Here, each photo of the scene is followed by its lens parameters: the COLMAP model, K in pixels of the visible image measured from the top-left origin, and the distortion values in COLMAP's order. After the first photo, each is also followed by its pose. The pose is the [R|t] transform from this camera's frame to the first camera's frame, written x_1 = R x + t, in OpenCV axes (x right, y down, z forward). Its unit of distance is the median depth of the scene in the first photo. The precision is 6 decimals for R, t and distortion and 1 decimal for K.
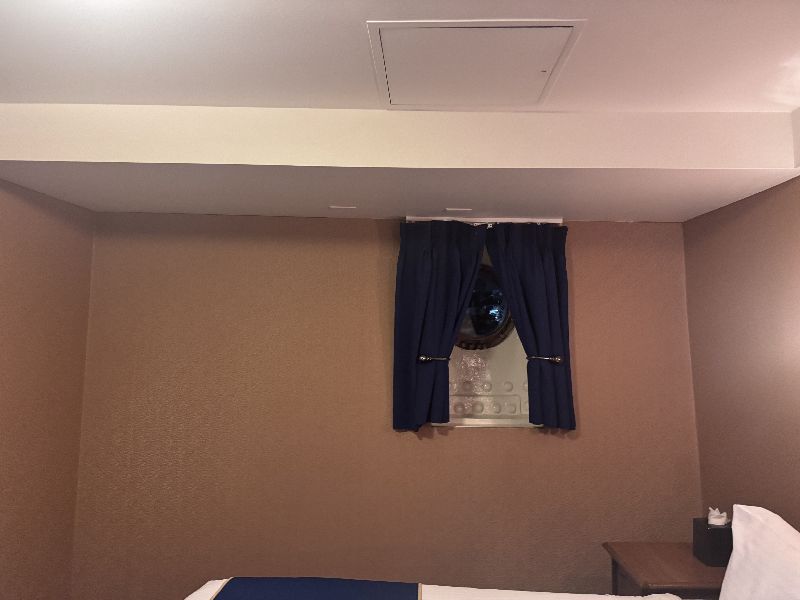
lens RADIAL K [[543.6, 0, 400.0], [0, 543.6, 300.0], [0, 0, 1]] dist [-0.023030, -0.001399]
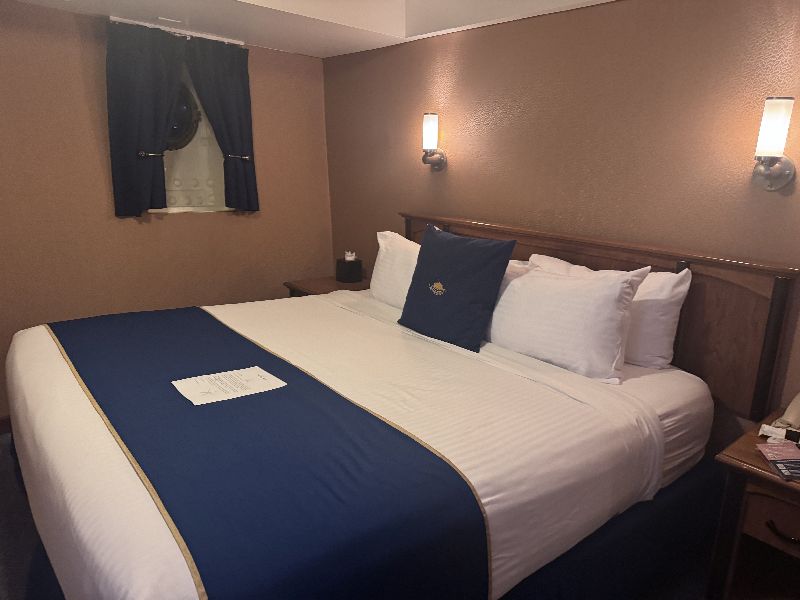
lens RADIAL K [[543.6, 0, 400.0], [0, 543.6, 300.0], [0, 0, 1]] dist [-0.023030, -0.001399]
pose [[0.735455, -0.143797, 0.662139, -0.349337], [-0.073809, 0.954404, 0.289251, 0.030186], [-0.673541, -0.261603, 0.691308, -0.245385]]
